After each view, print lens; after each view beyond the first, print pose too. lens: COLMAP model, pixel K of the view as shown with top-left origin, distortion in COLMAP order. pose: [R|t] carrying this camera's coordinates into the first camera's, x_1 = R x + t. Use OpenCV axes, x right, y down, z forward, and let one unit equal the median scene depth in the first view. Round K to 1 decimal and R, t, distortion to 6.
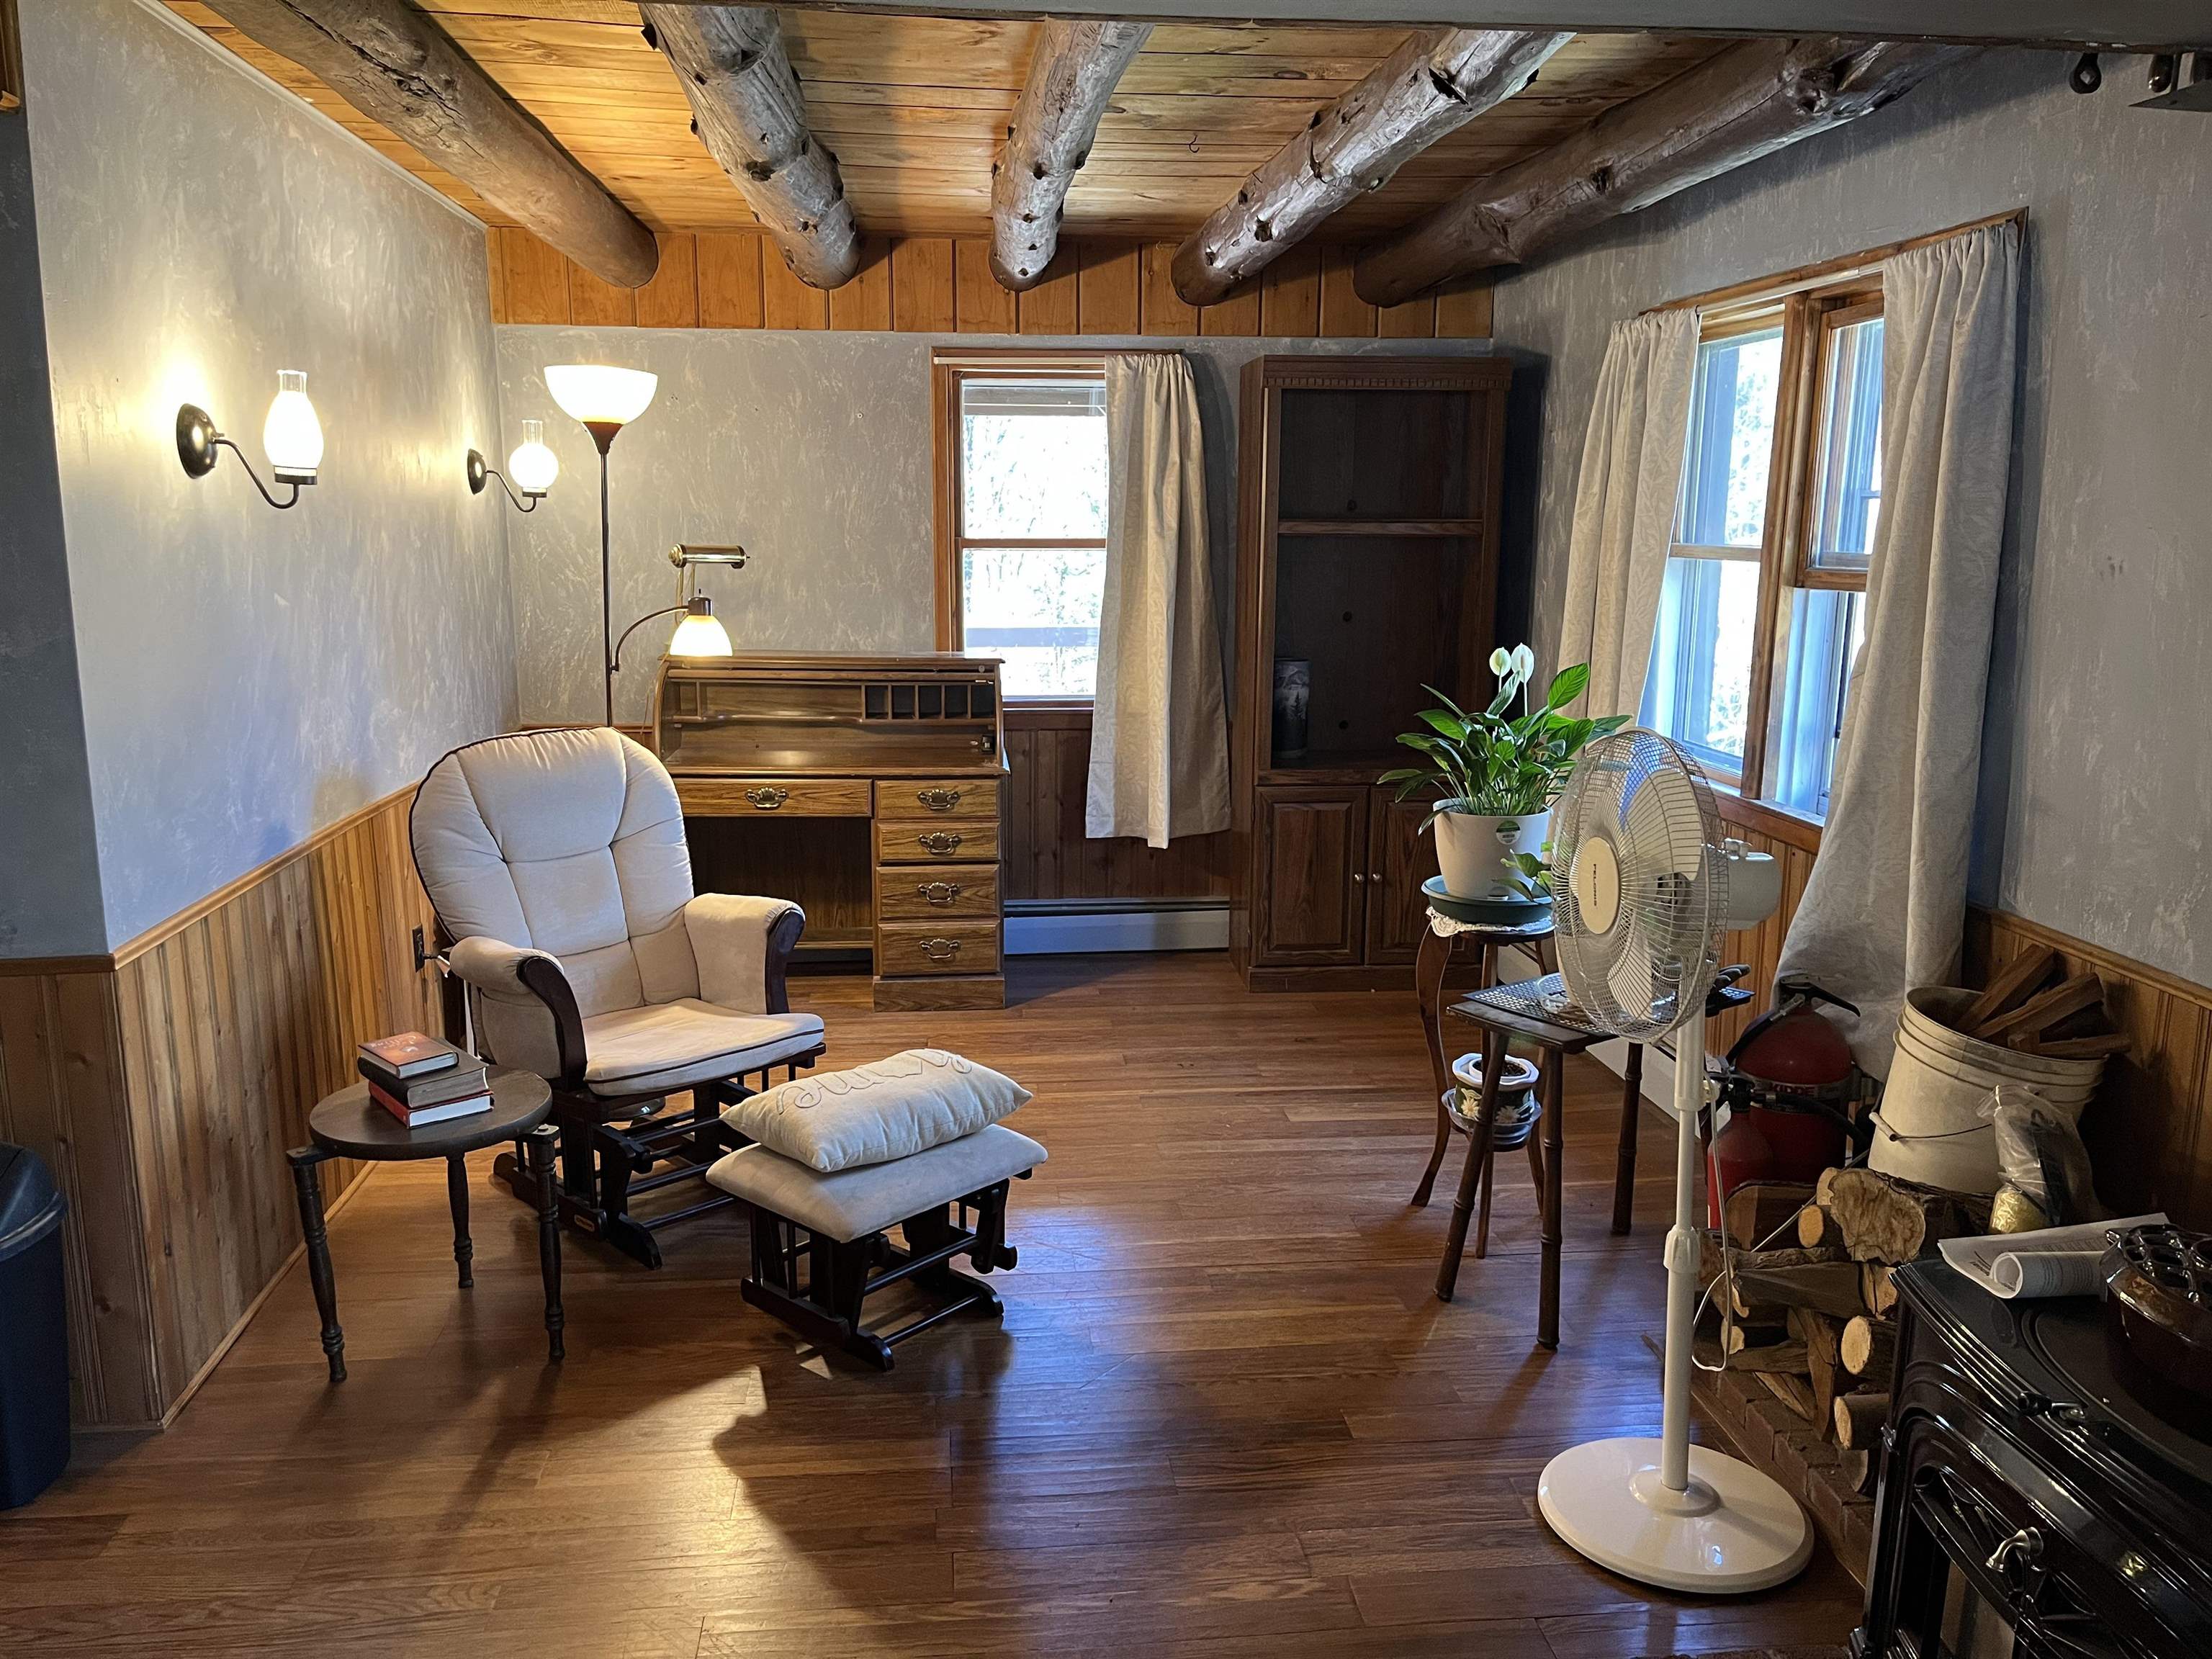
lens RADIAL K [[1682.7, 0, 1108.8], [0, 1682.7, 833.4], [0, 0, 1]] dist [0.065203, -0.078077]
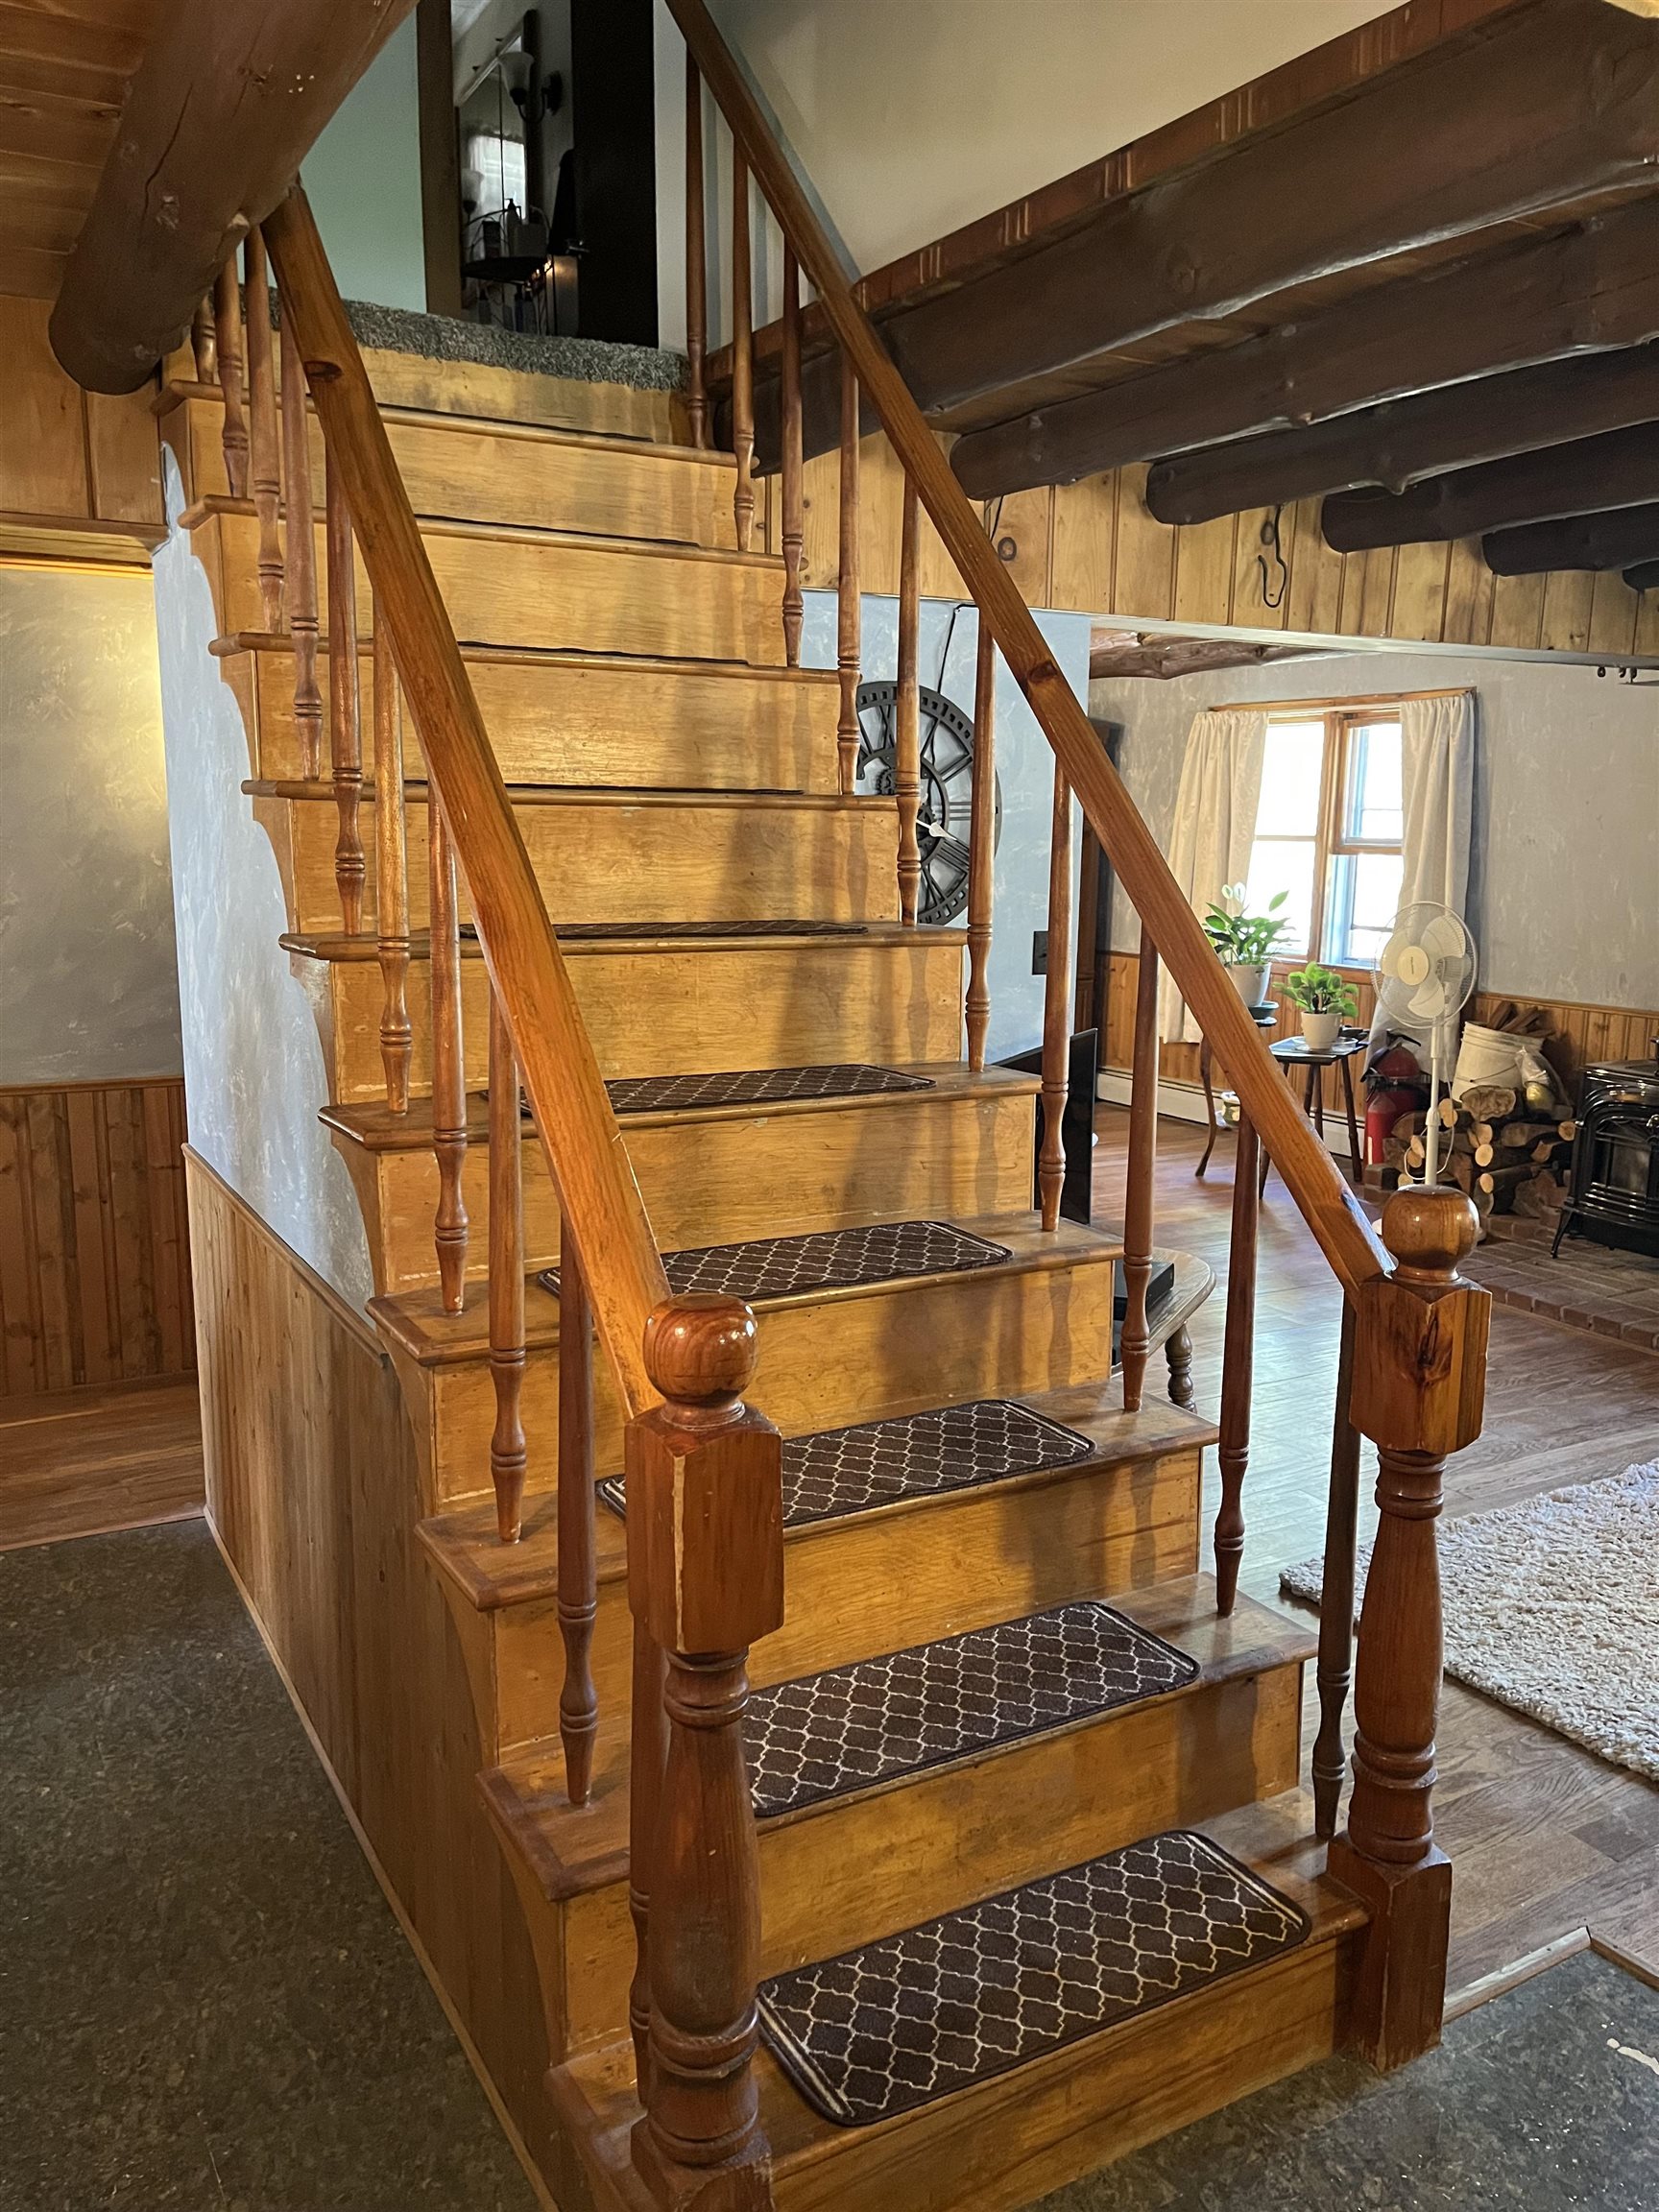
lens RADIAL K [[1699.1, 0, 857.9], [0, 1699.1, 1127.3], [0, 0, 1]] dist [0.055133, -0.049164]
pose [[0.913773, -0.066015, 0.400825, -0.850598], [0.068446, 0.997621, 0.008267, 0.109724], [-0.400417, 0.019880, 0.916117, -0.558355]]
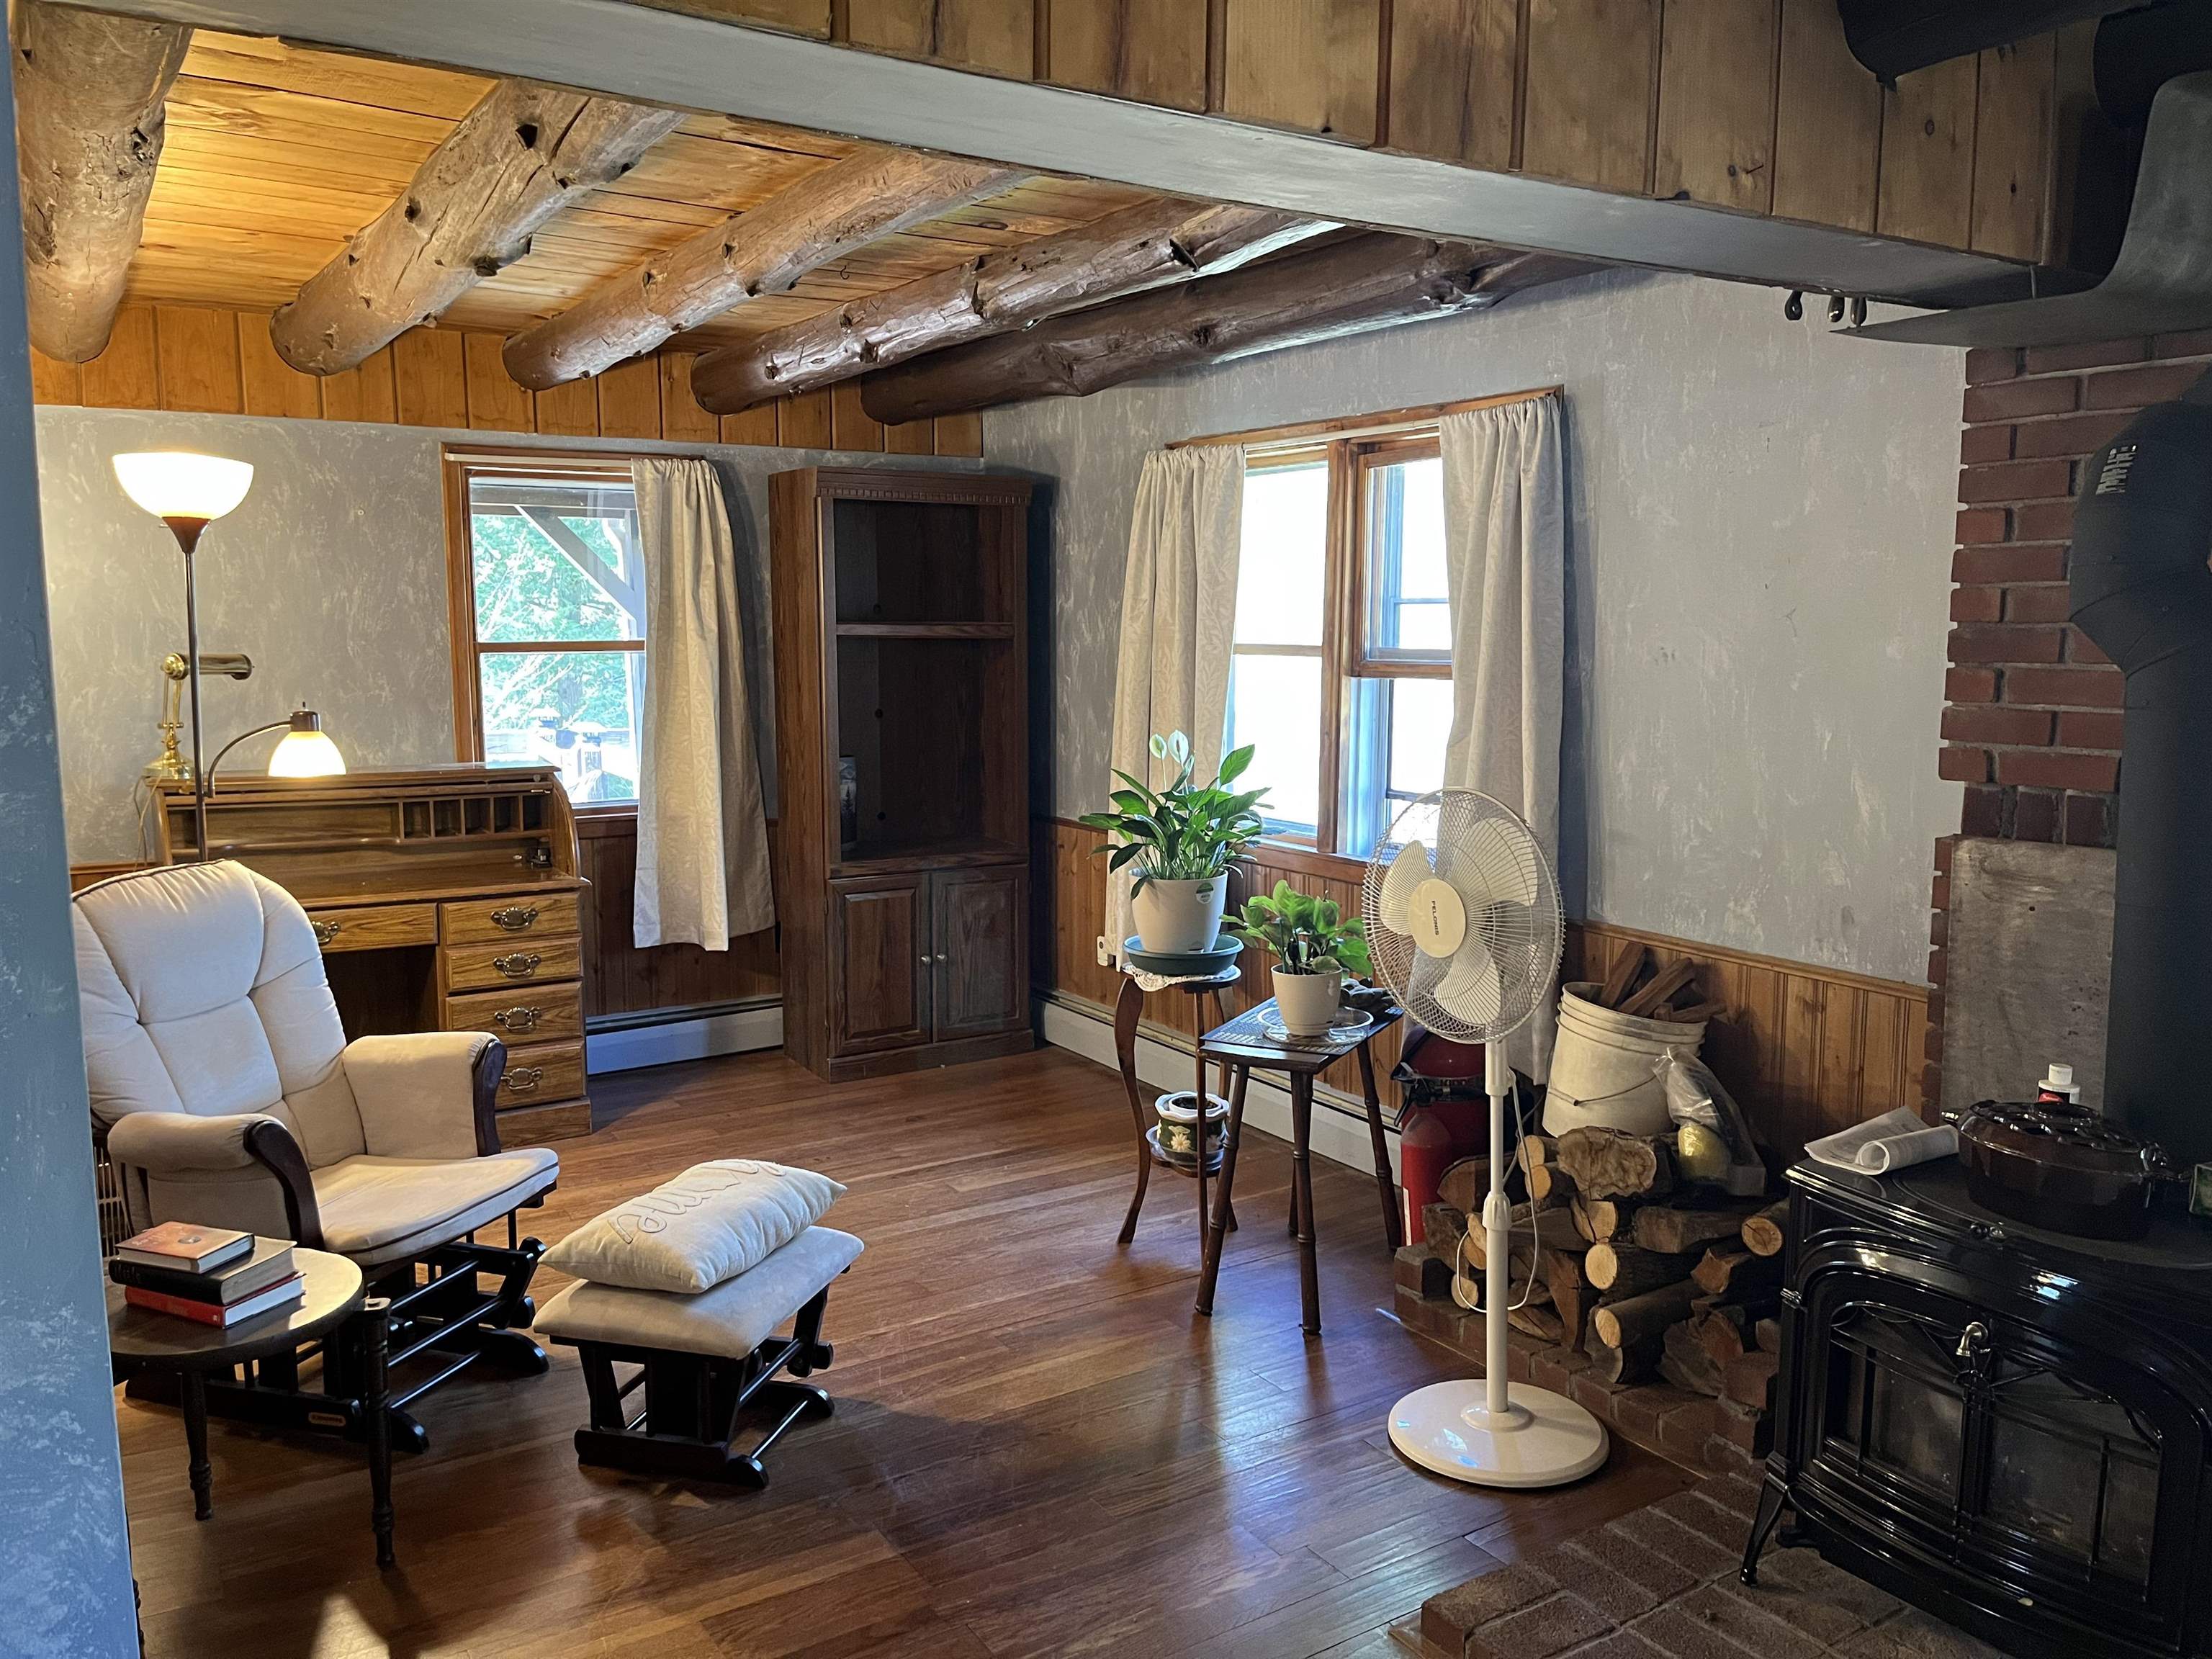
lens RADIAL K [[1684.4, 0, 1117.9], [0, 1684.4, 832.5], [0, 0, 1]] dist [0.060520, -0.062708]
pose [[0.893114, -0.062239, 0.445504, -0.262285], [0.088208, 0.995386, -0.037773, -0.002974], [-0.441097, 0.073033, 0.894483, 0.003756]]
